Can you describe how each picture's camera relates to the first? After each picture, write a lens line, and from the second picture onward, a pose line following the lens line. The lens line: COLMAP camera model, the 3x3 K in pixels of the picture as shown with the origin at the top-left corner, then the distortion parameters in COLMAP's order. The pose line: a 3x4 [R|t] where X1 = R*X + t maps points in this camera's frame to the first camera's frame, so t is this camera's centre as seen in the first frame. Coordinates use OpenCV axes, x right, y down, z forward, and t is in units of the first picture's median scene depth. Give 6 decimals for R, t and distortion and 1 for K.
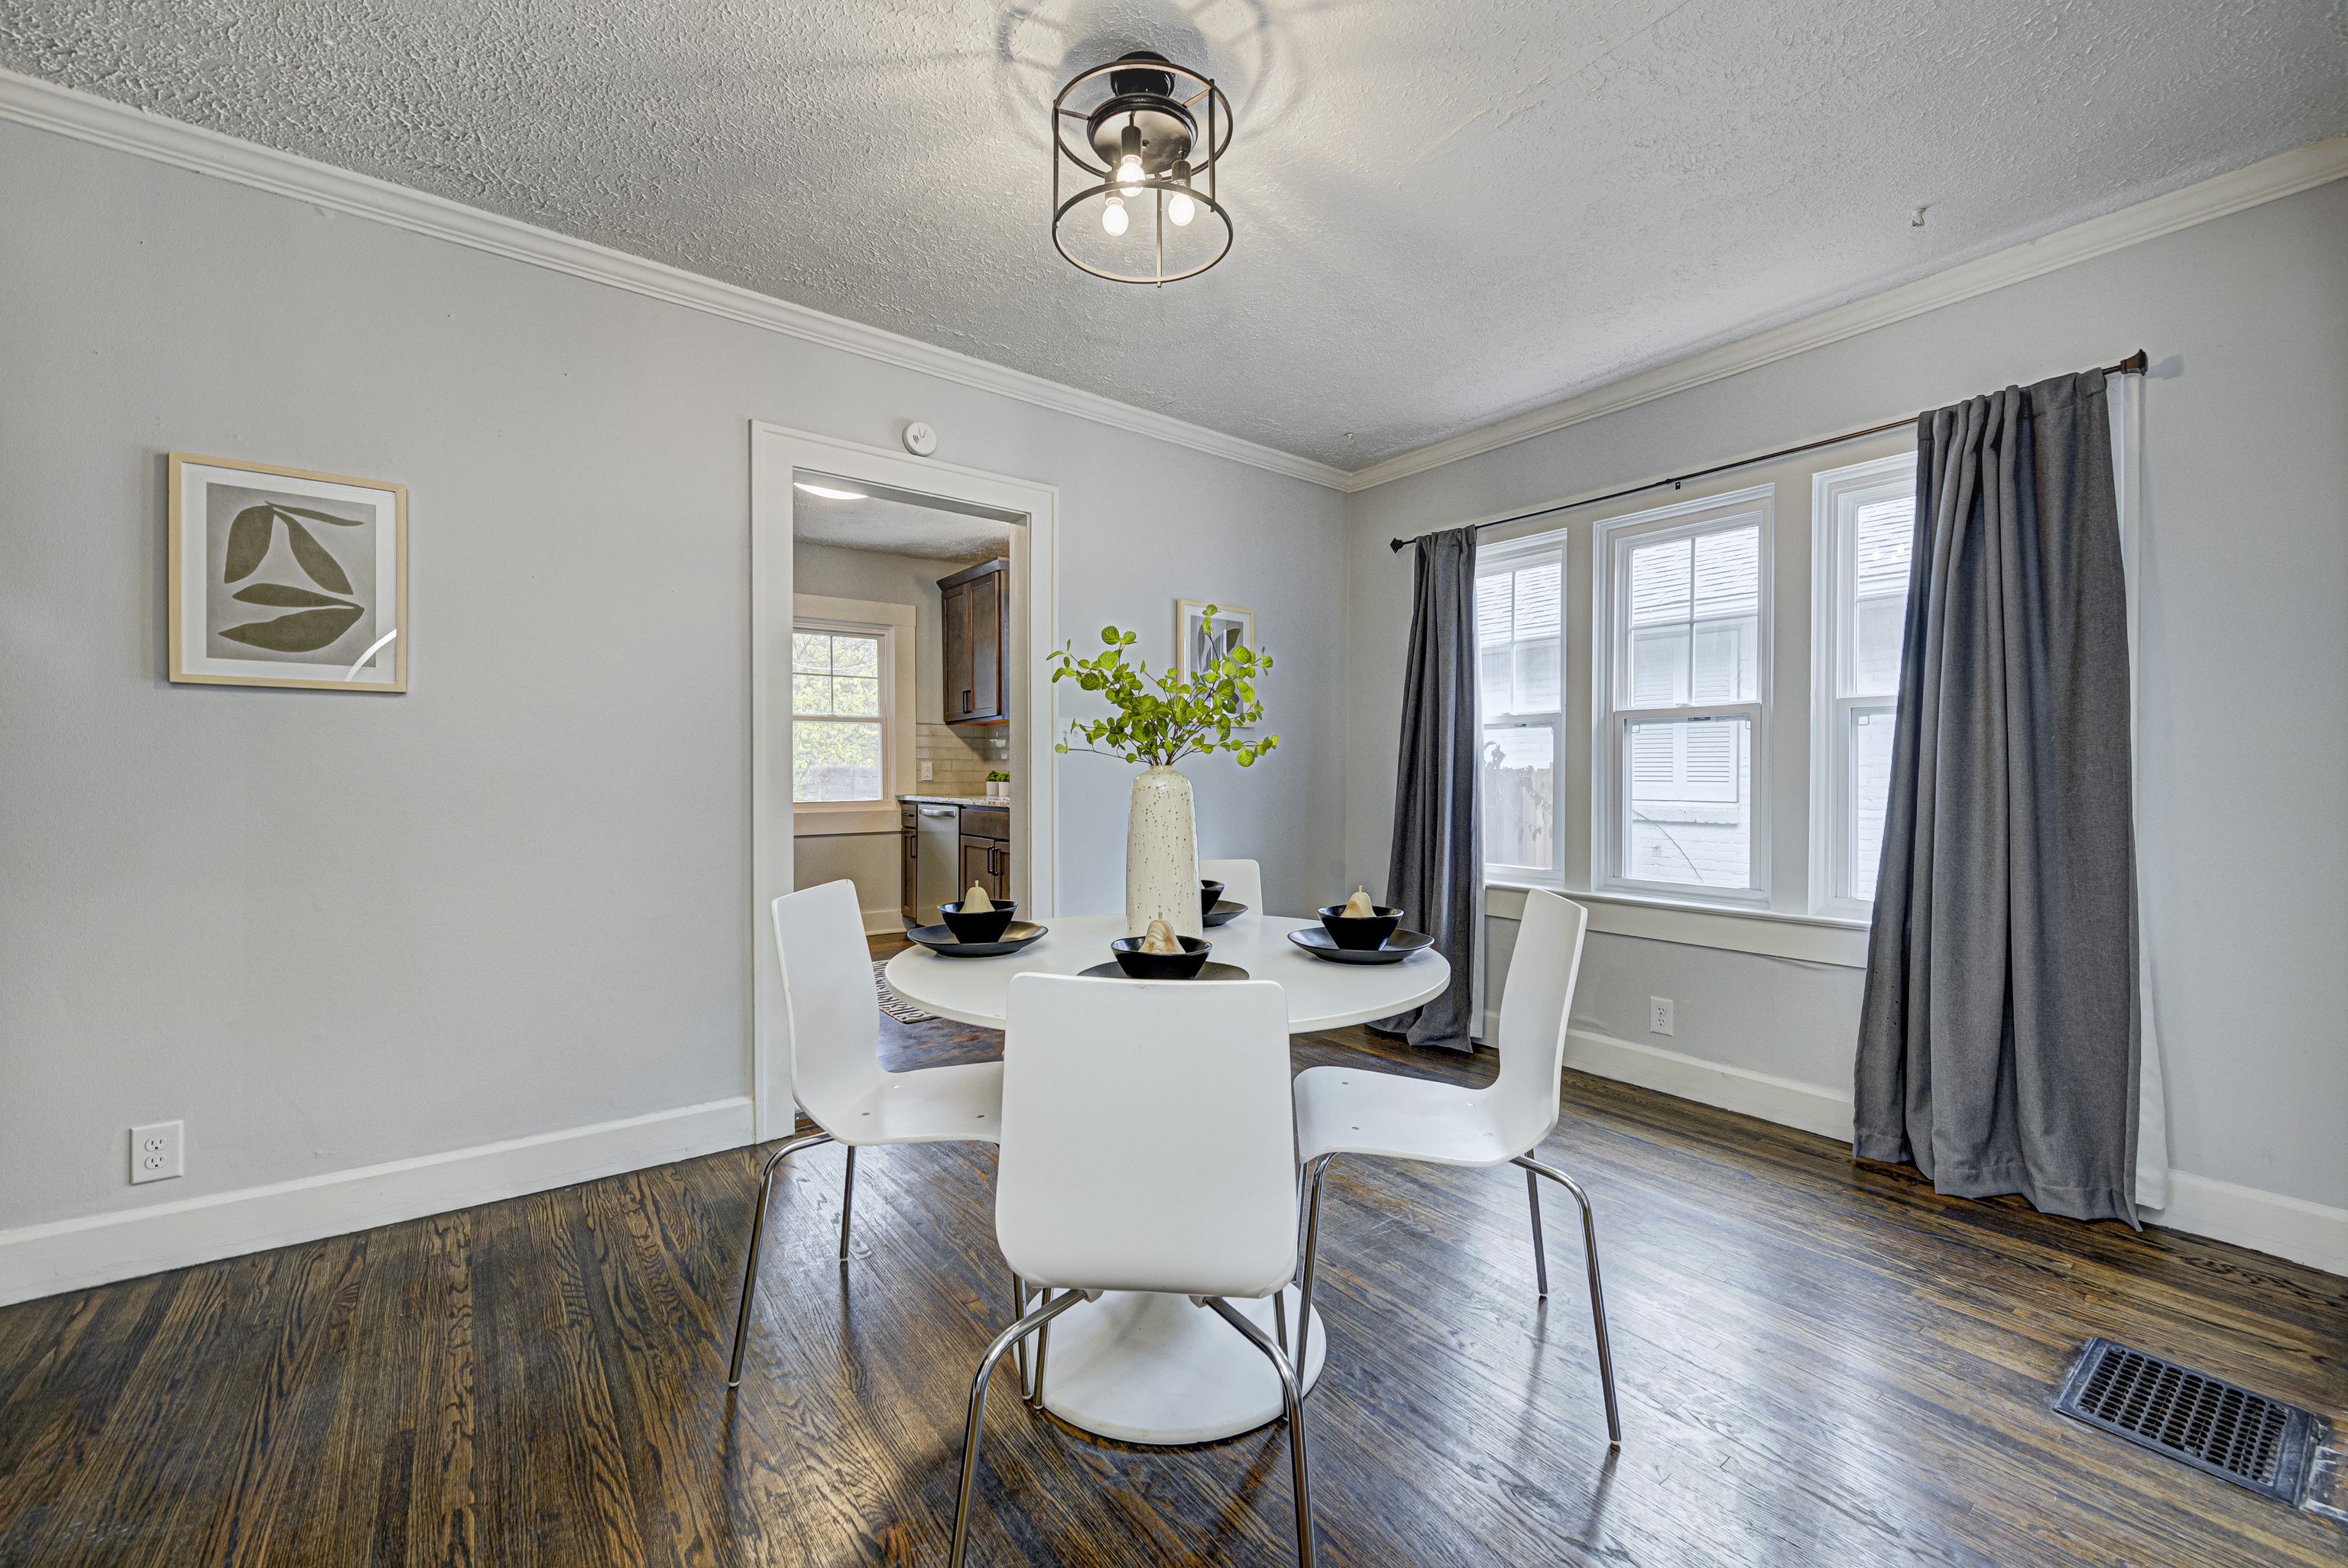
lens RADIAL K [[934.6, 0, 1173.4], [0, 934.6, 778.9], [0, 0, 1]] dist [0.010293, -0.009612]
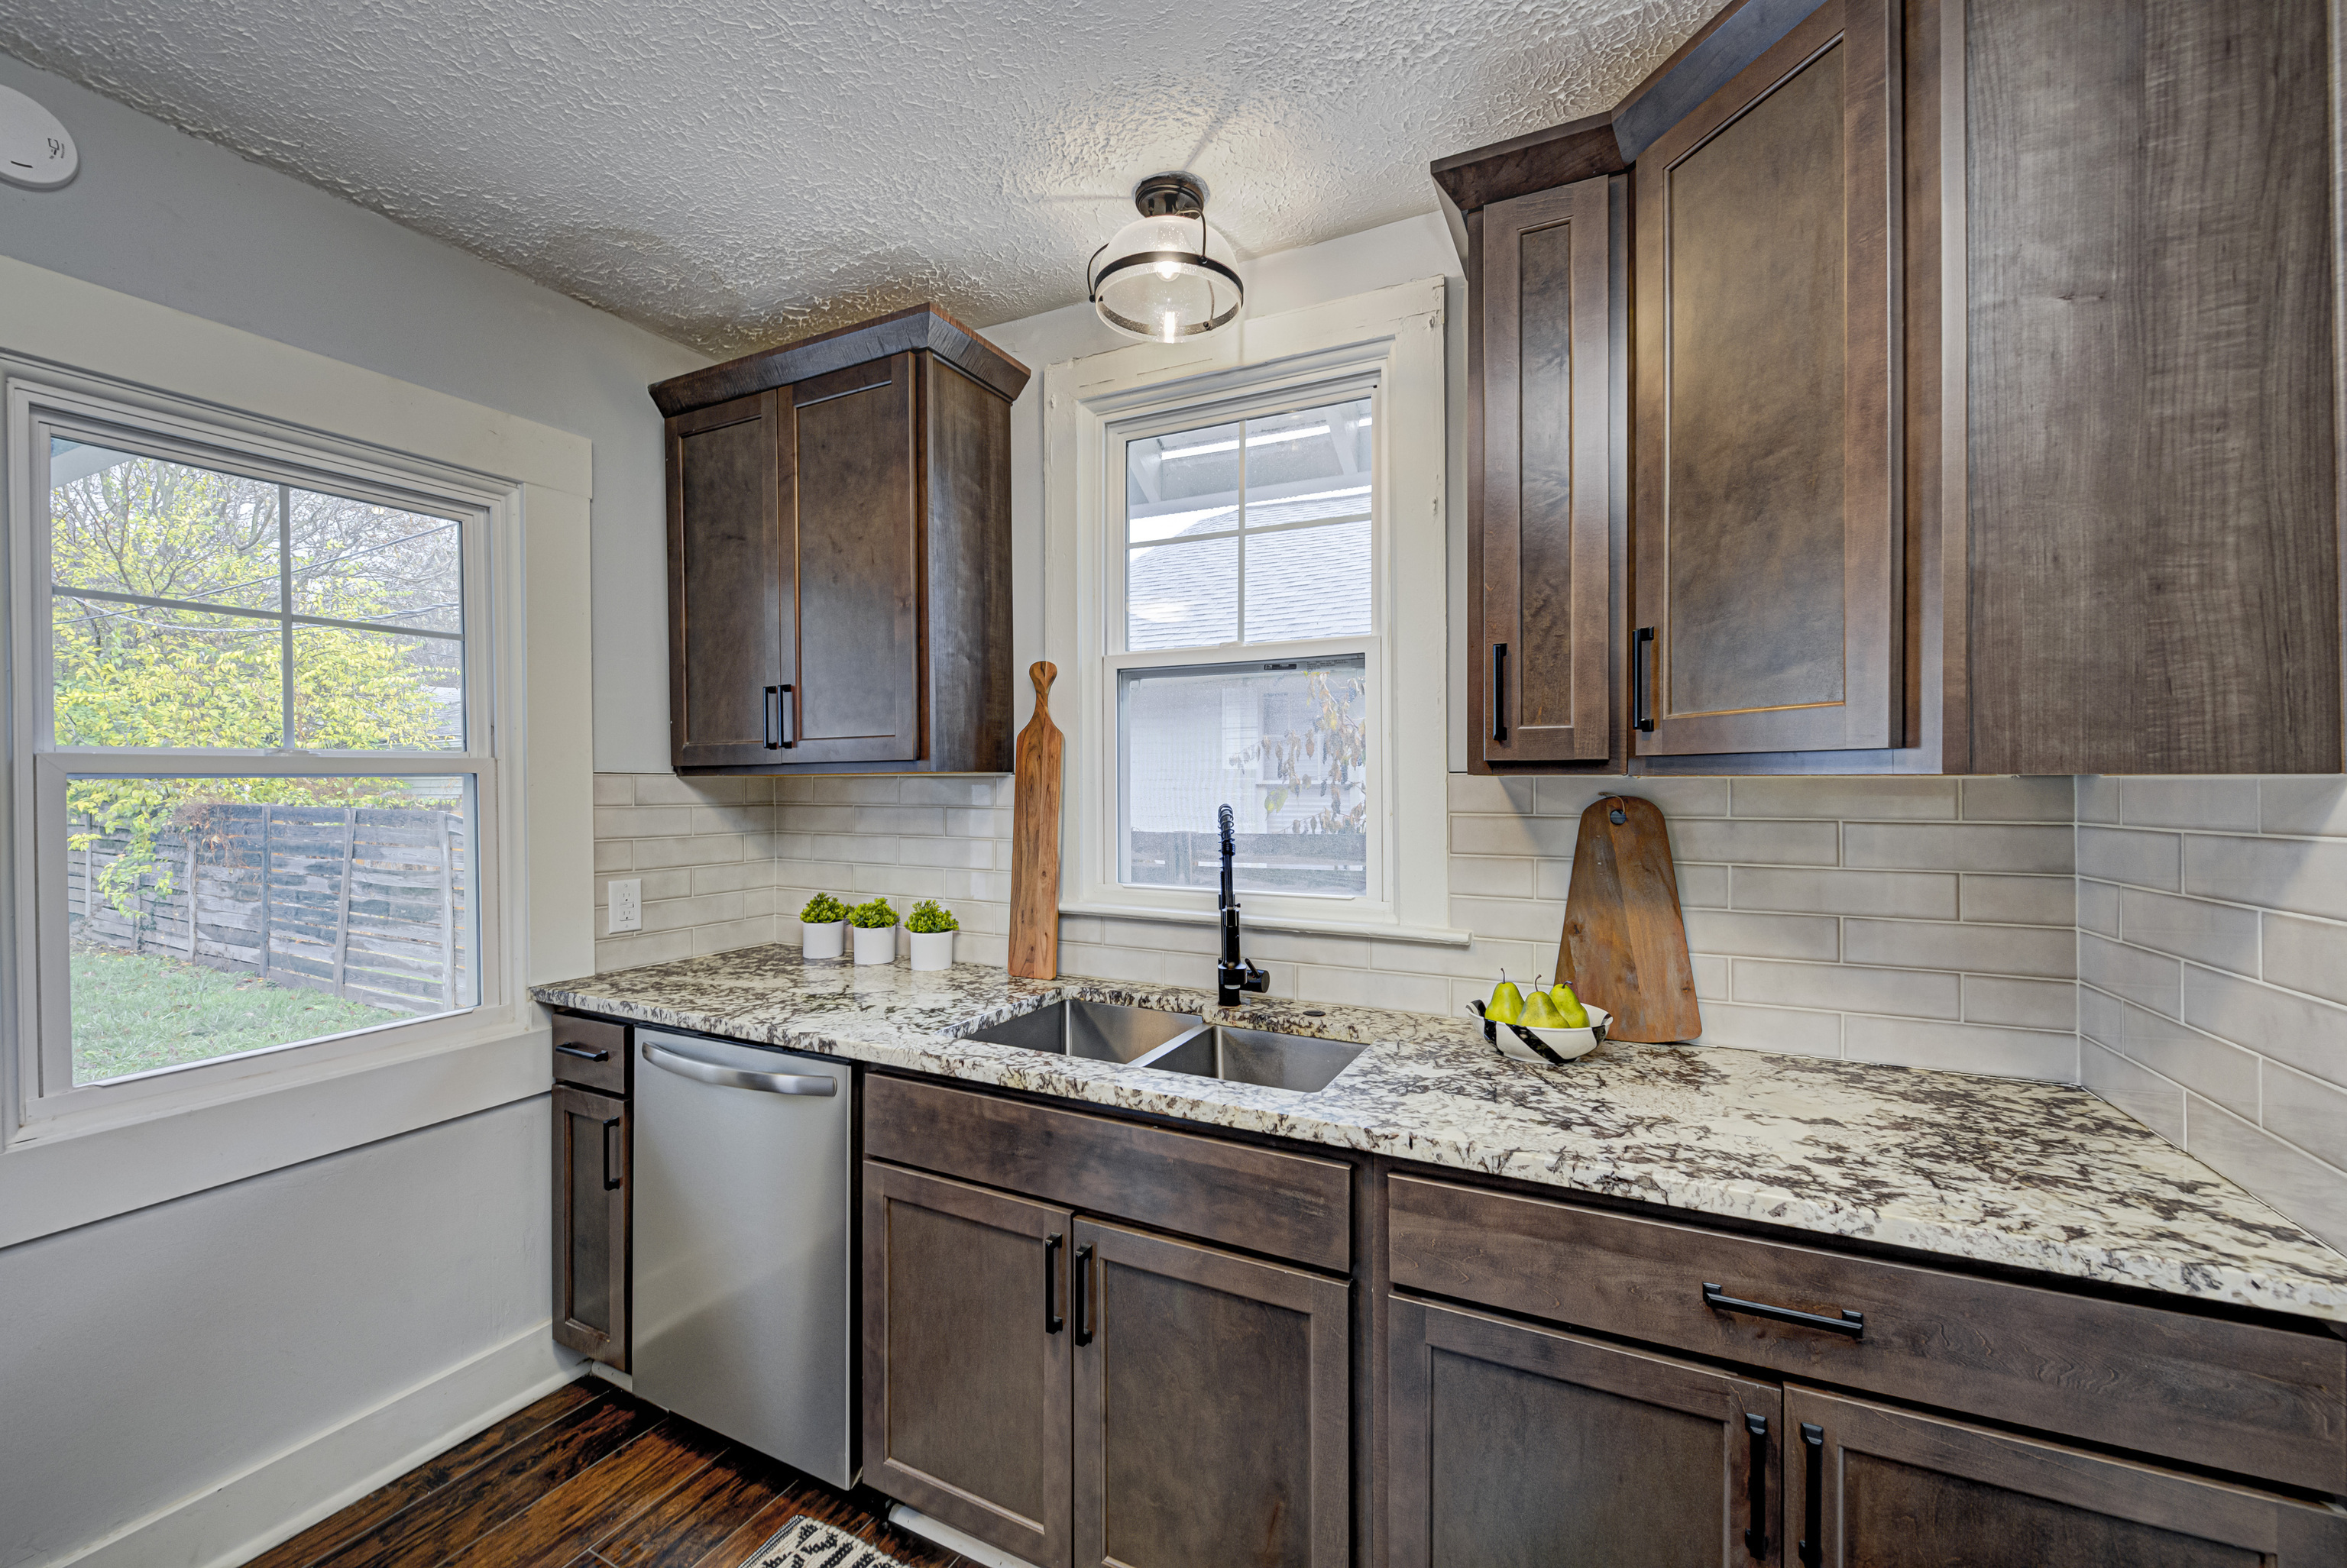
lens RADIAL K [[934.2, 0, 1172.9], [0, 934.2, 778.9], [0, 0, 1]] dist [0.010293, -0.009612]
pose [[0.897984, -0.007097, 0.439972, -0.233596], [0.007847, 0.999969, 0.000114, -0.055881], [-0.439959, 0.003350, 0.898012, 0.583632]]
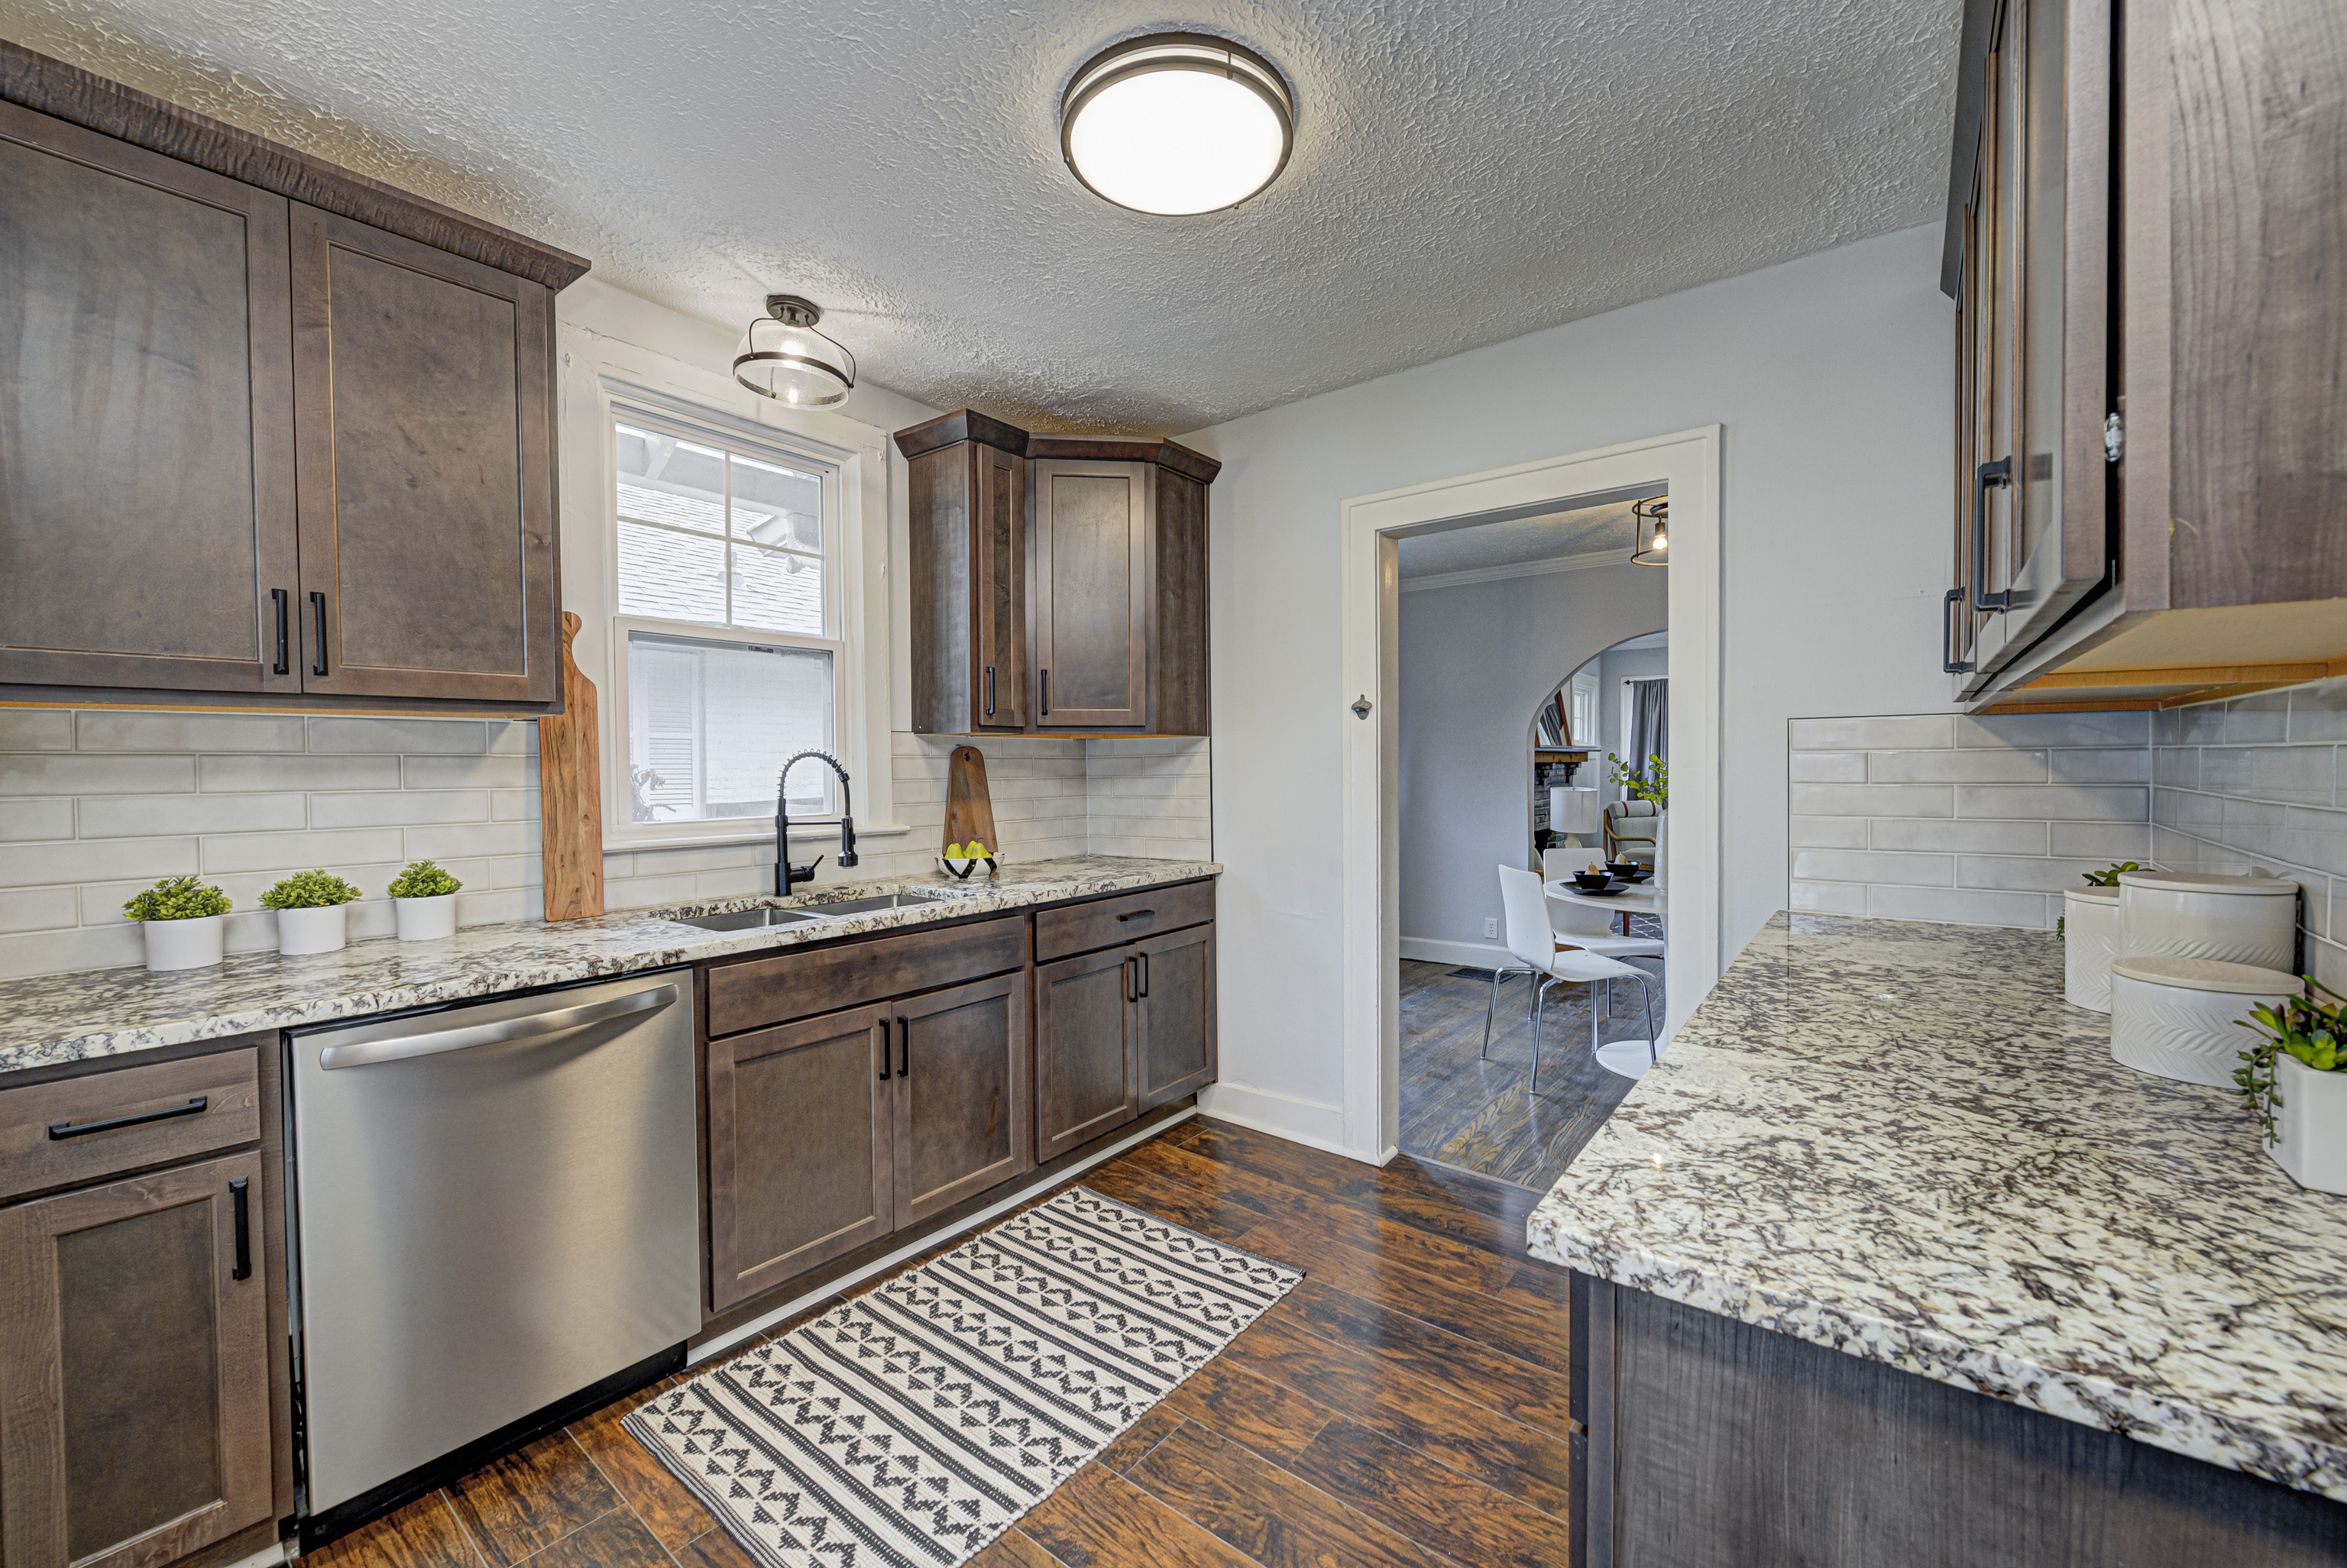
lens RADIAL K [[930.5, 0, 1173.5], [0, 930.5, 784.0], [0, 0, 1]] dist [-0.036535, 0.000011]
pose [[-0.259991, -0.024003, 0.965313, -0.528023], [0.006191, 0.999629, 0.026524, -0.041966], [-0.965591, 0.012872, -0.259746, 0.788756]]
